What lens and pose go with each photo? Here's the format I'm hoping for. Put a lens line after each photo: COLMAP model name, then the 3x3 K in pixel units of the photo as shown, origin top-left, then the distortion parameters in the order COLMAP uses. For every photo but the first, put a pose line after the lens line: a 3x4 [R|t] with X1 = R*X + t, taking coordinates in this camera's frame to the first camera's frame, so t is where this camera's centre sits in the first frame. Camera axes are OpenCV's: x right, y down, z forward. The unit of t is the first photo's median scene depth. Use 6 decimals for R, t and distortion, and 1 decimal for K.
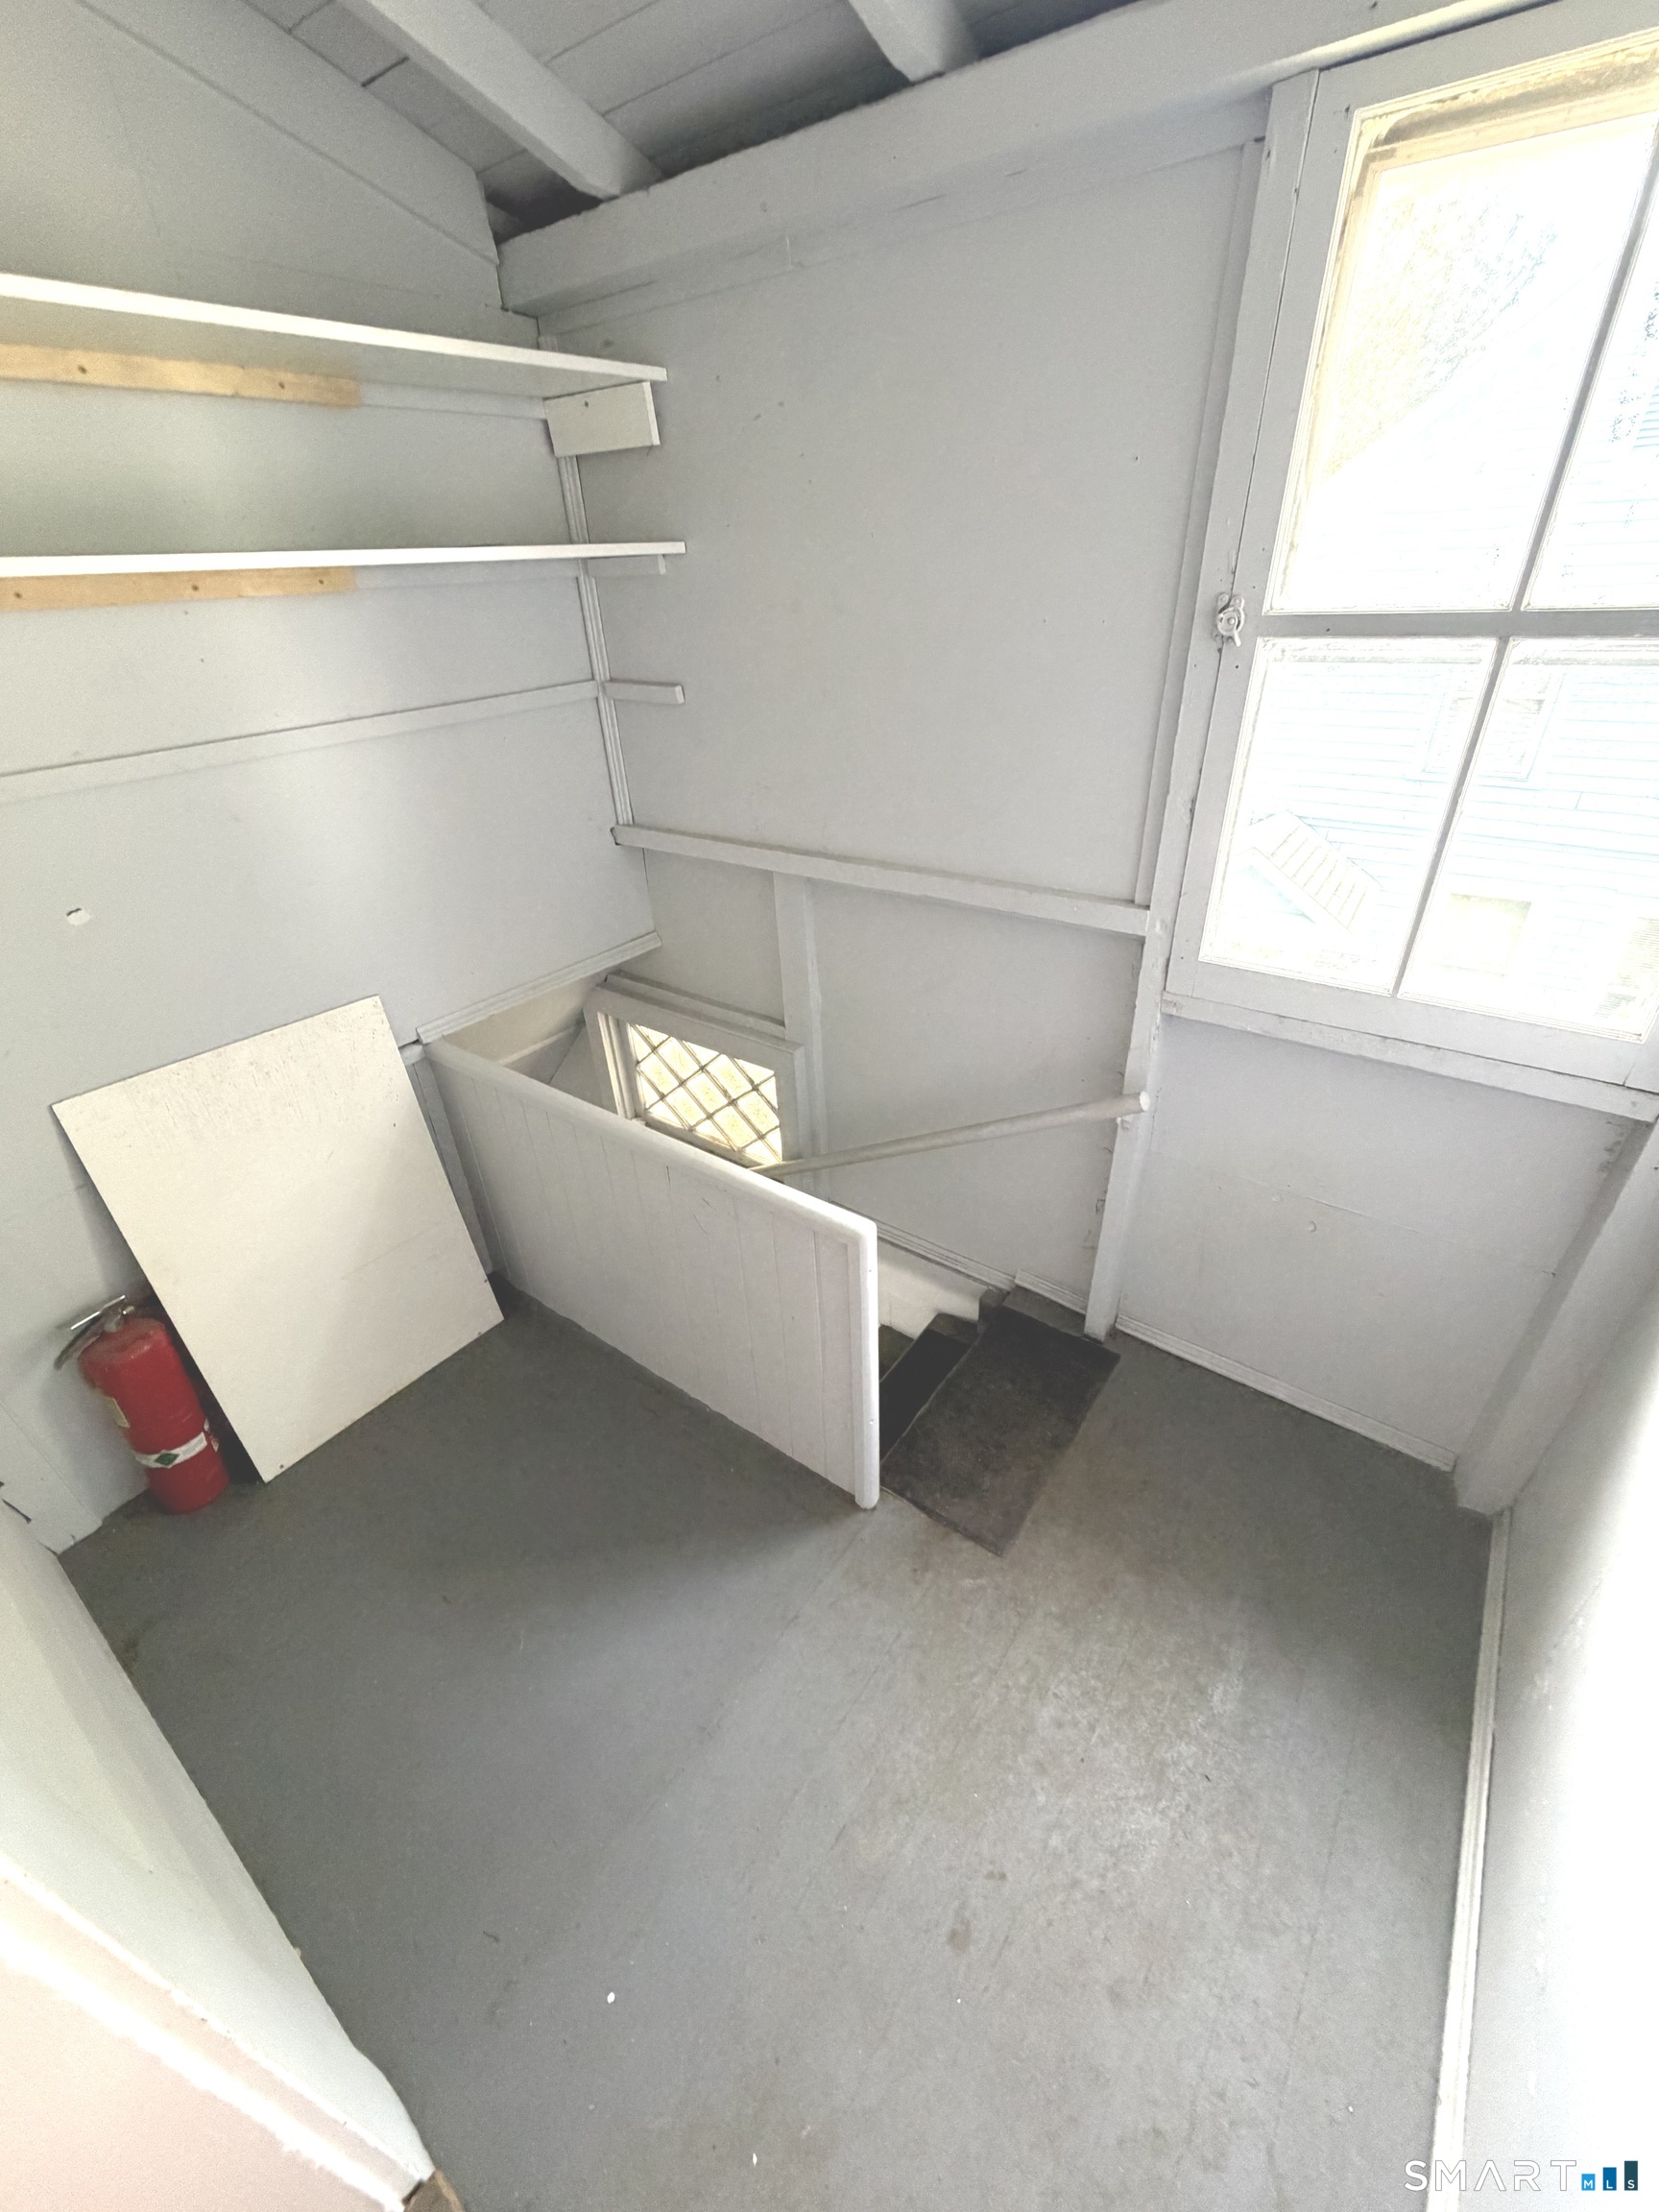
lens RADIAL K [[883.7, 0, 836.0], [0, 883.7, 1106.6], [0, 0, 1]] dist [0.001141, 0.000165]
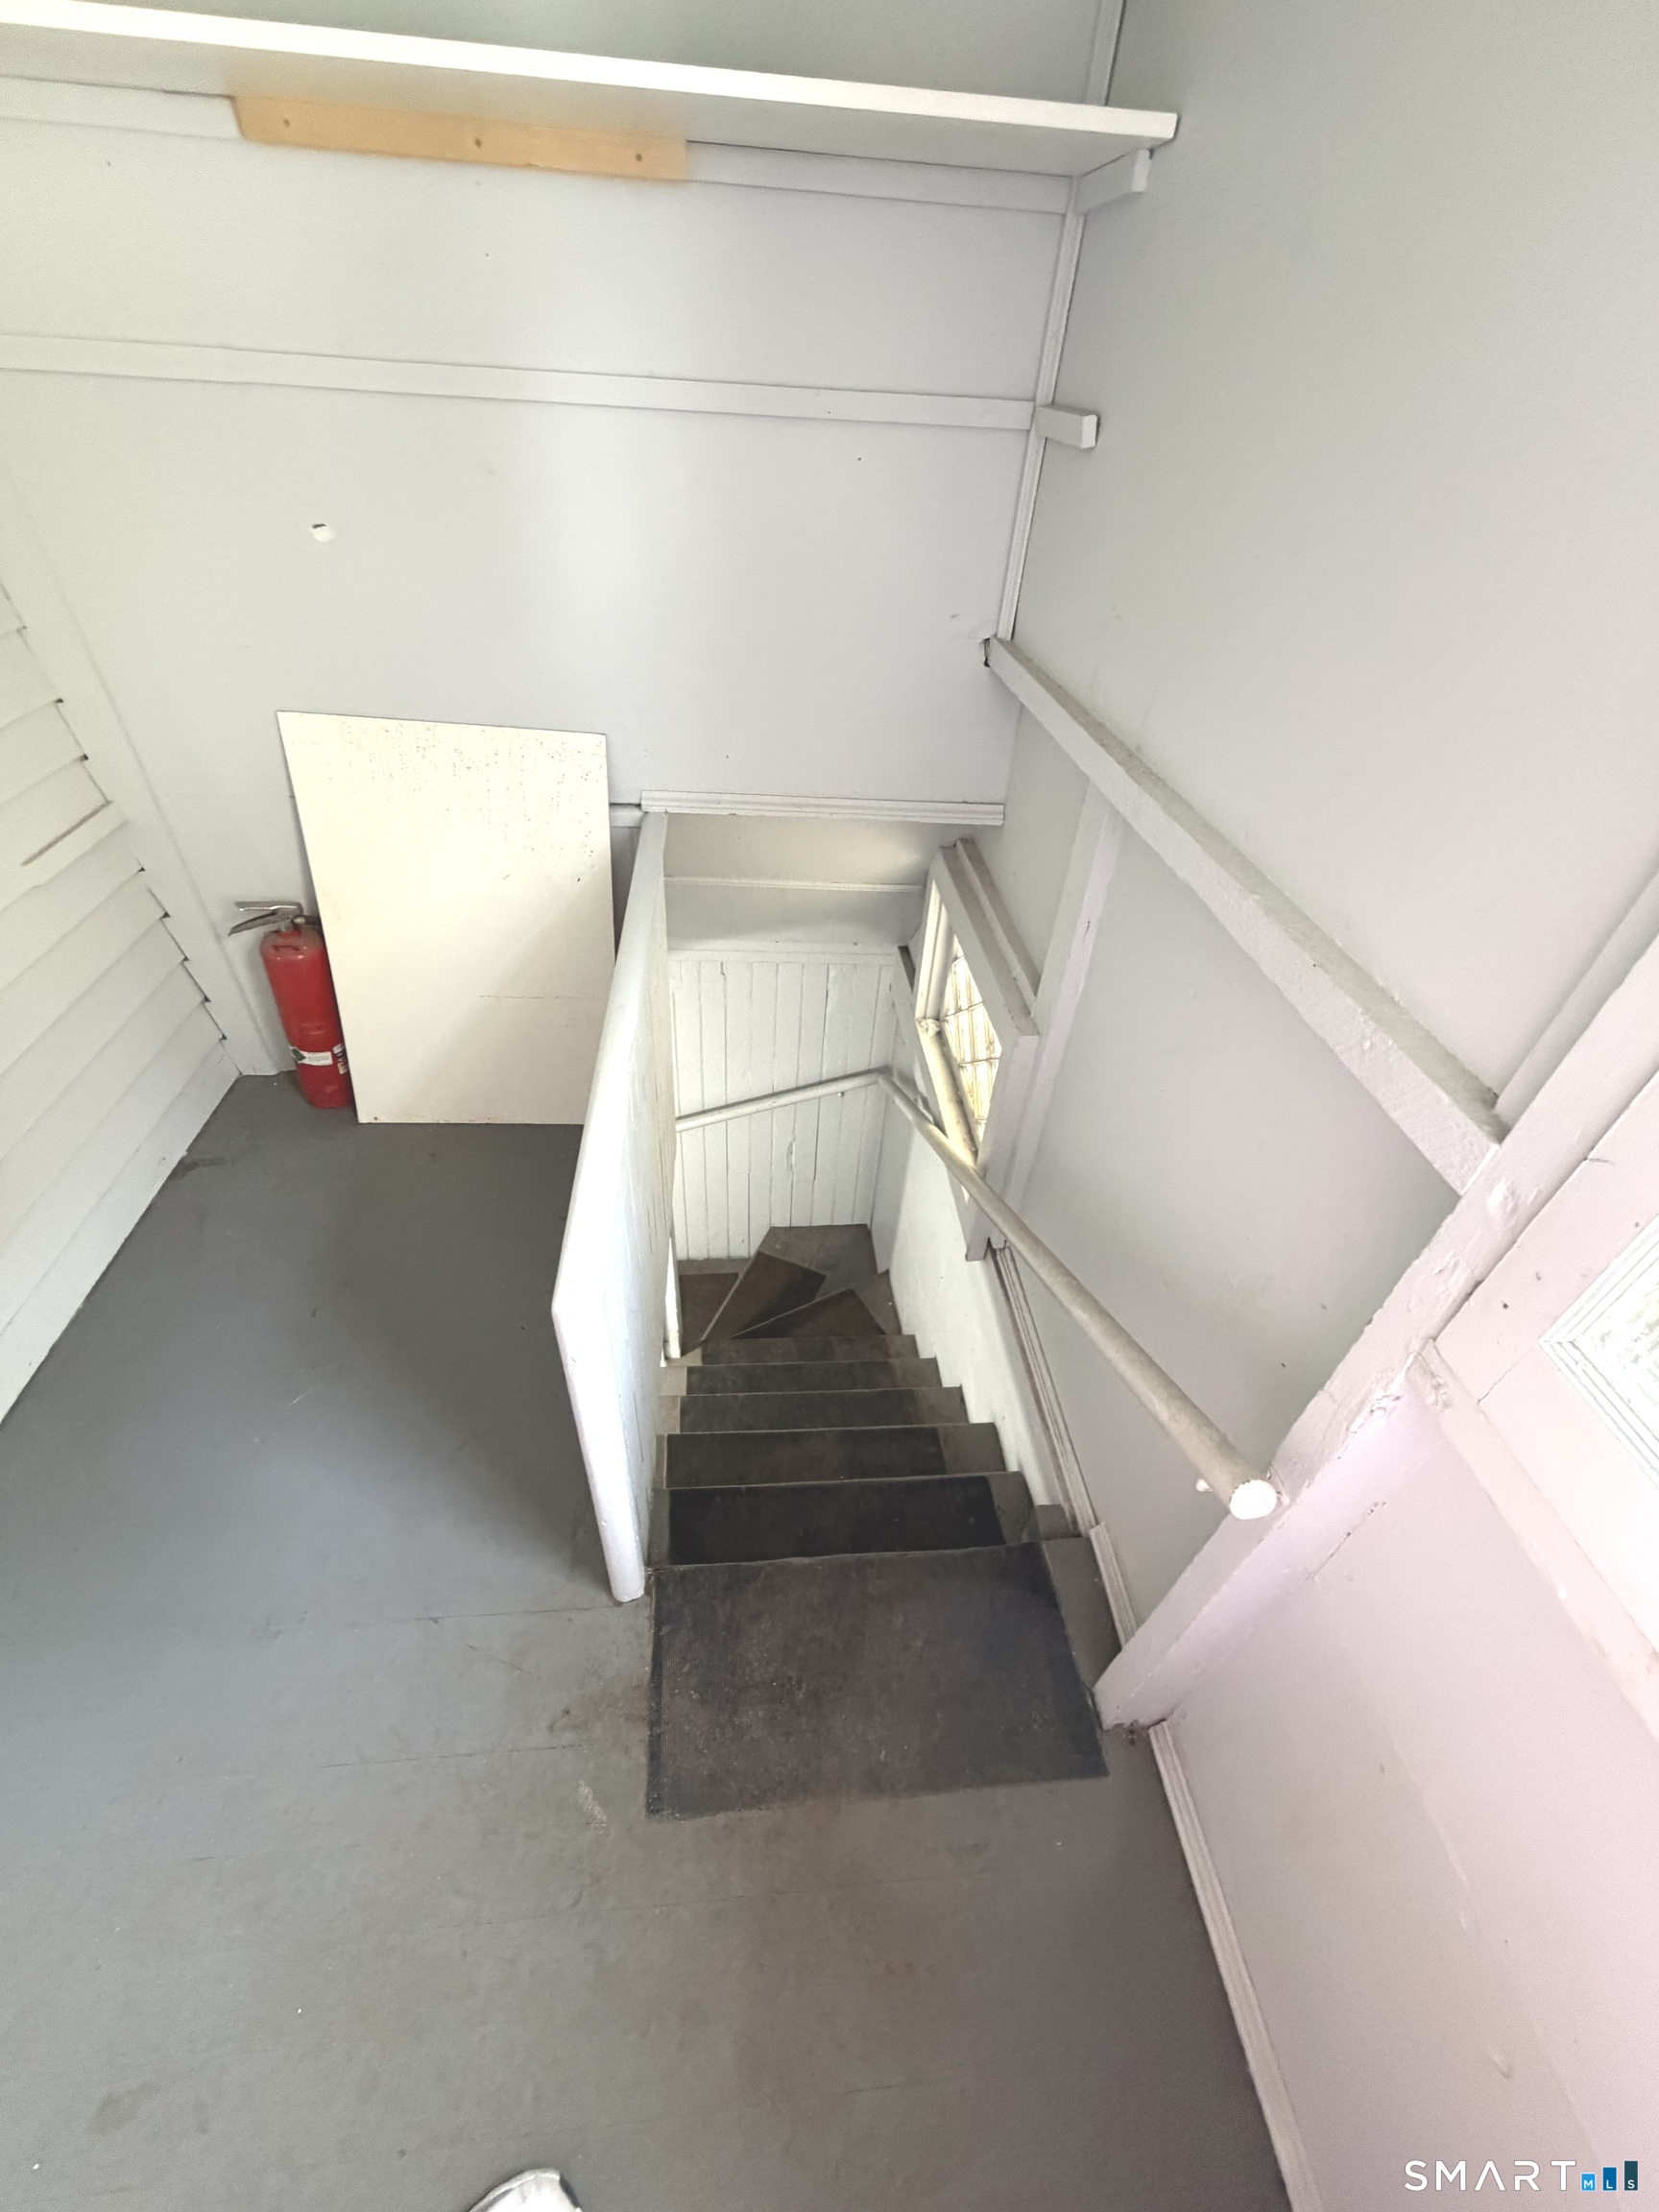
lens RADIAL K [[883.7, 0, 823.5], [0, 883.7, 1104.4], [0, 0, 1]] dist [0.001141, 0.000165]
pose [[0.653807, 0.543992, -0.525937, 0.311604], [-0.466237, 0.837078, 0.286223, -0.184440], [0.595953, 0.058077, 0.800916, 0.476441]]
